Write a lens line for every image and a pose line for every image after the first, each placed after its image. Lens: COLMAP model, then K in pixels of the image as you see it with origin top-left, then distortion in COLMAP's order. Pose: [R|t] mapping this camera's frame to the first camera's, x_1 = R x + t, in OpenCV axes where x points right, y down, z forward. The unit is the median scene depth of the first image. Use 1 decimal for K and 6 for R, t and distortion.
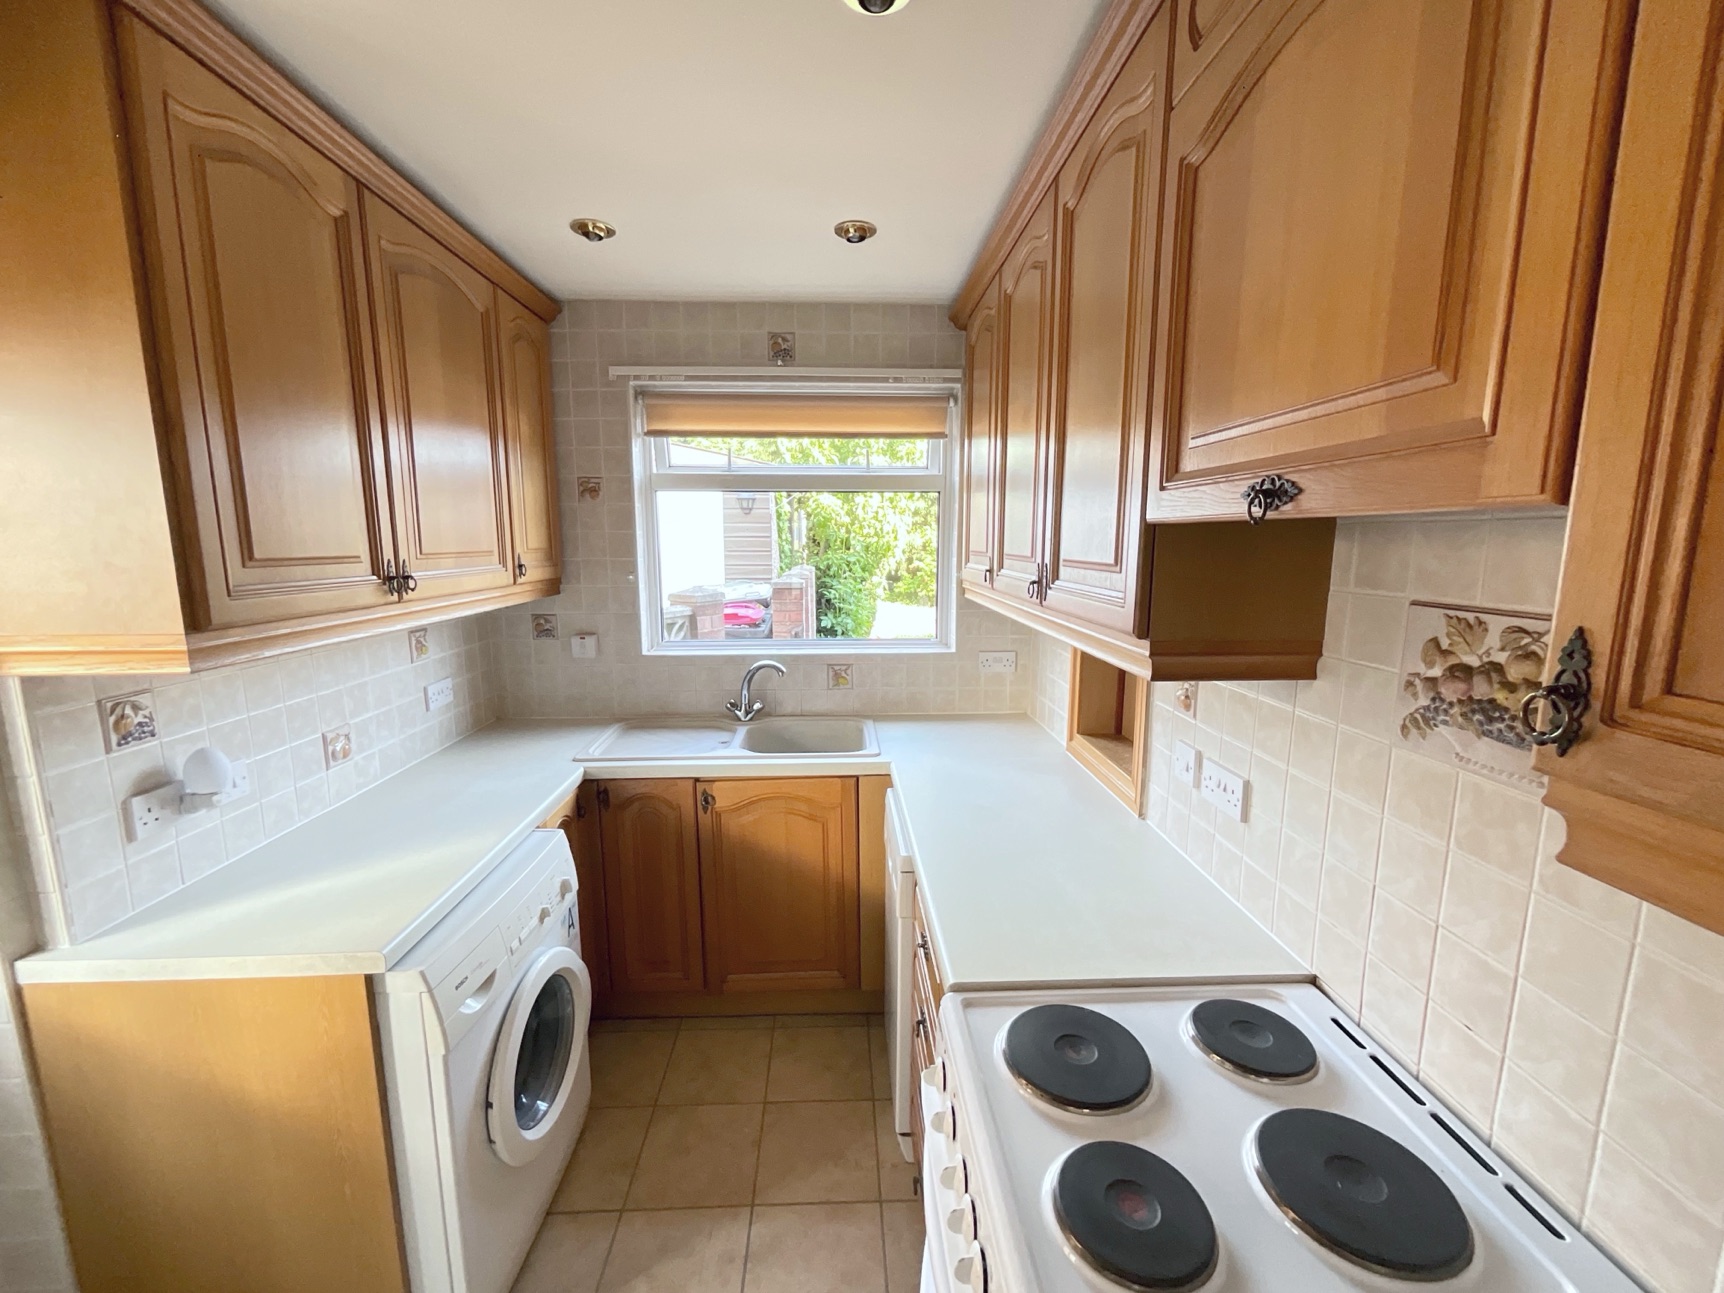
lens RADIAL K [[700.5, 0, 867.9], [0, 700.5, 644.7], [0, 0, 1]] dist [-0.002722, 0.001384]
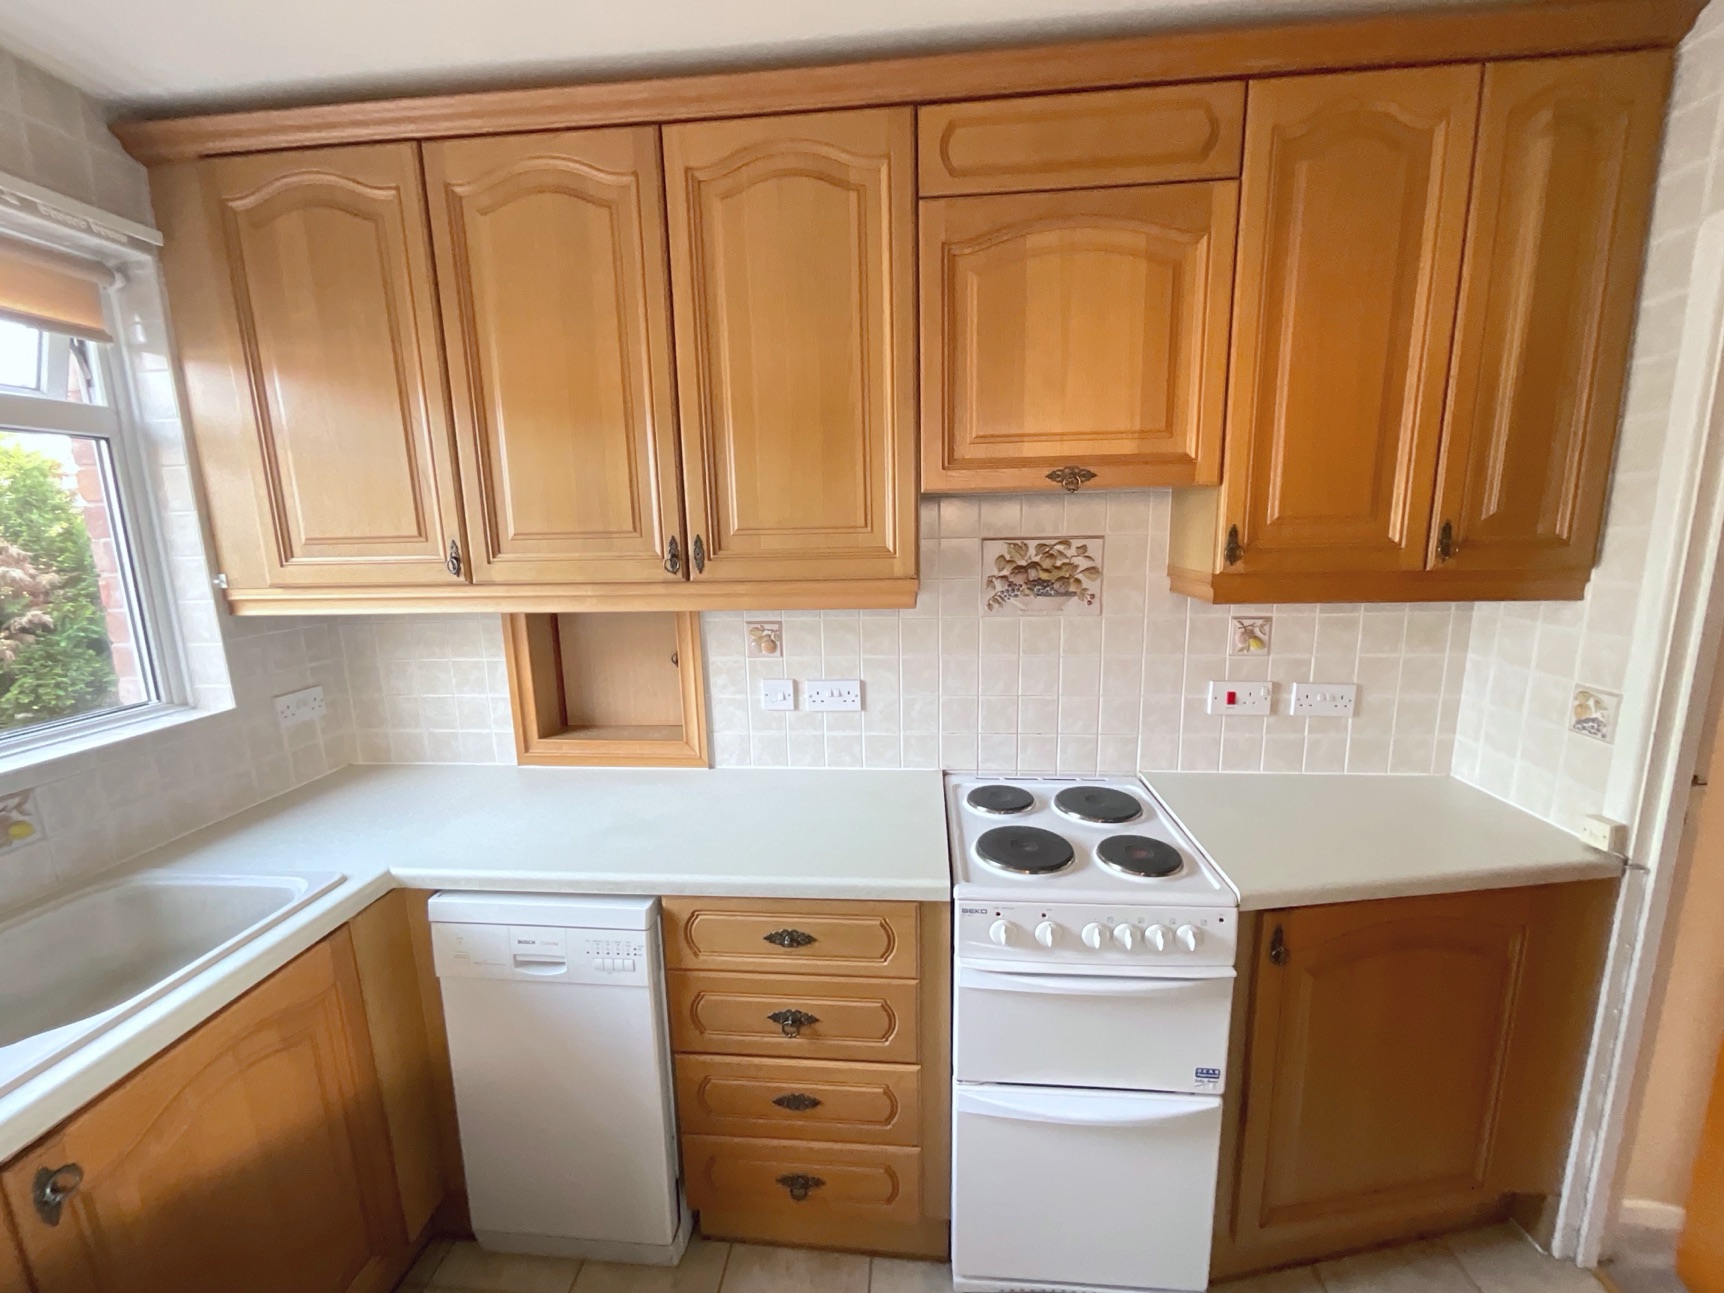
lens RADIAL K [[700.5, 0, 861.1], [0, 700.5, 646.4], [0, 0, 1]] dist [-0.002722, 0.001384]
pose [[0.129013, -0.177170, 0.975688, -0.557636], [0.170815, 0.973174, 0.154127, -0.060840], [-0.976820, 0.146778, 0.155815, 0.515046]]
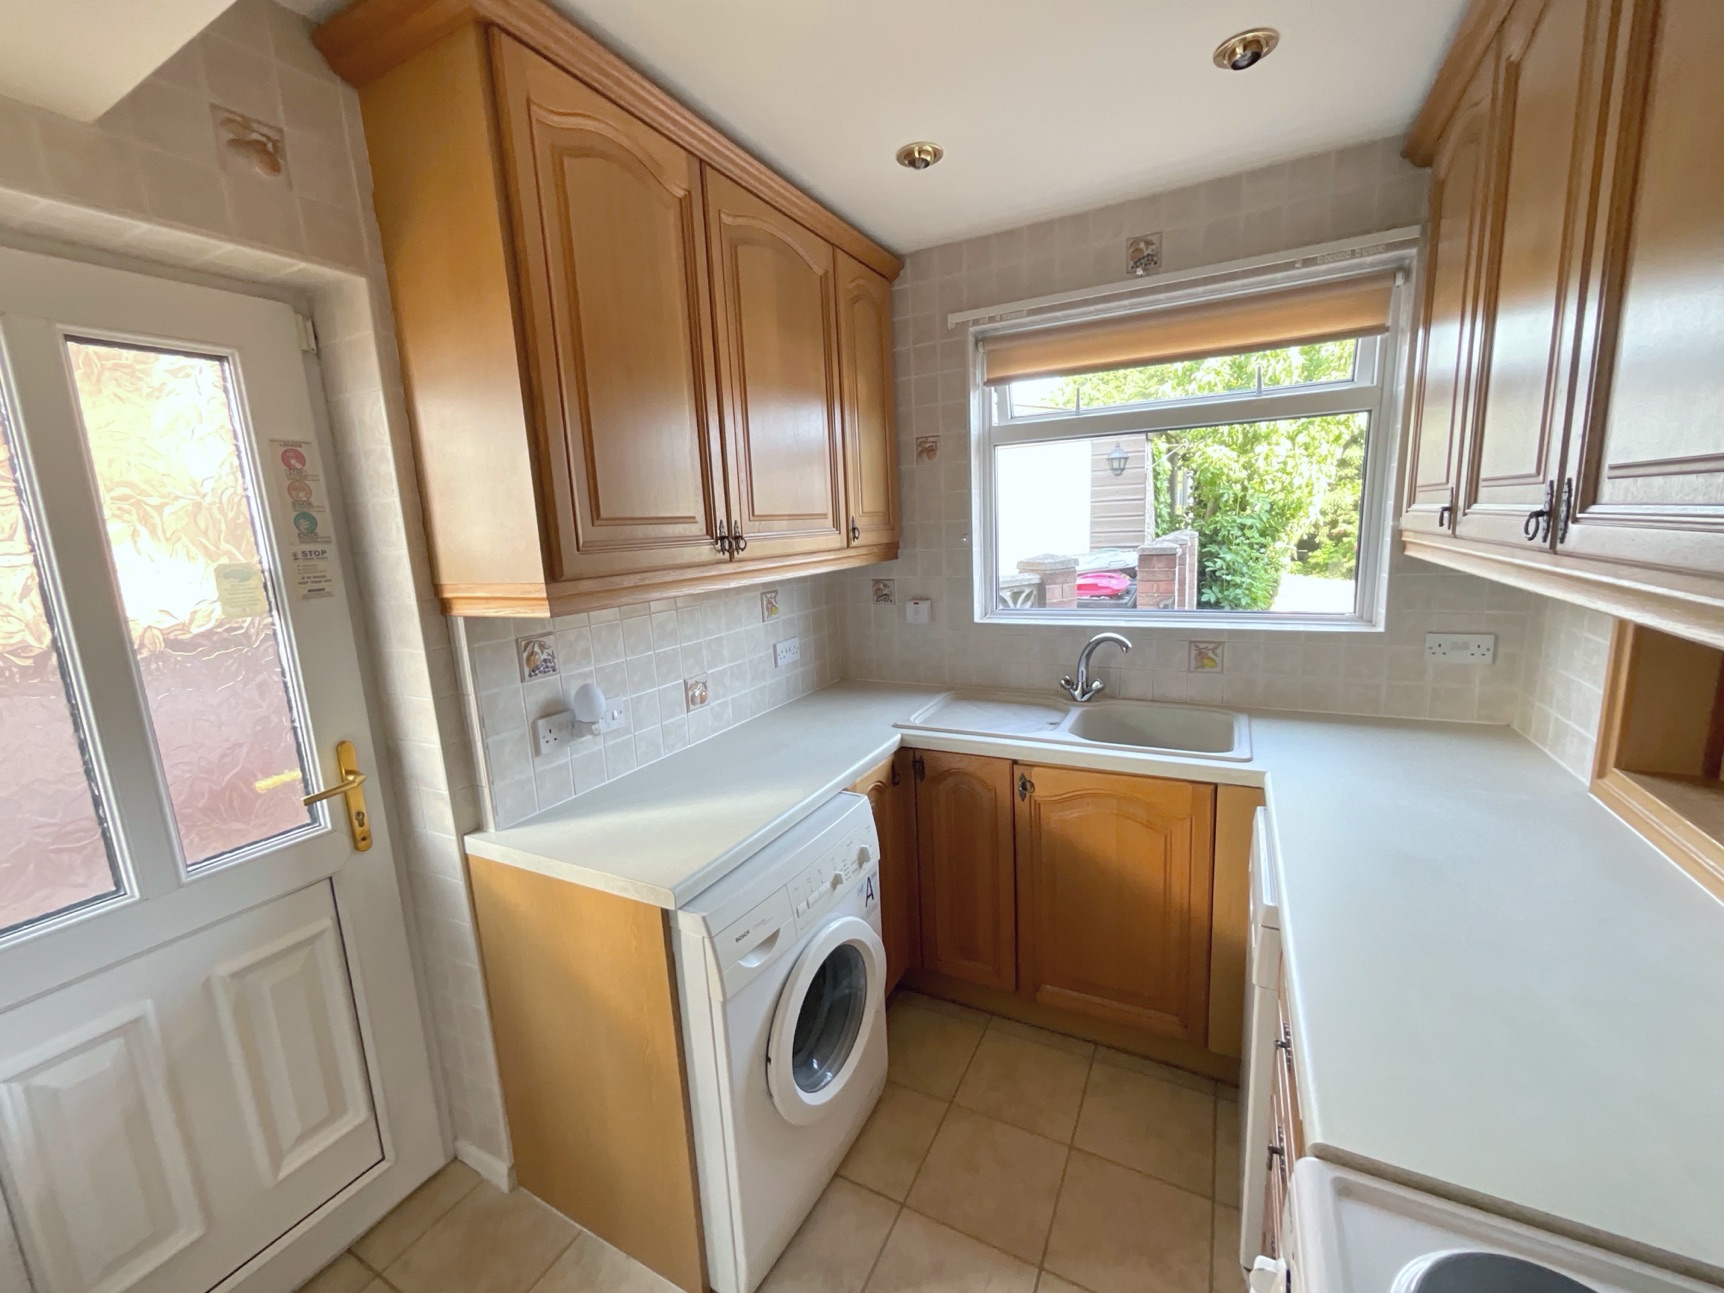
lens RADIAL K [[700.5, 0, 862.1], [0, 700.5, 646.2], [0, 0, 1]] dist [-0.002722, 0.001384]
pose [[0.862169, 0.047372, -0.504402, 0.035814], [-0.028751, 0.998589, 0.044640, 0.012069], [0.505805, -0.023985, 0.862314, 0.149348]]
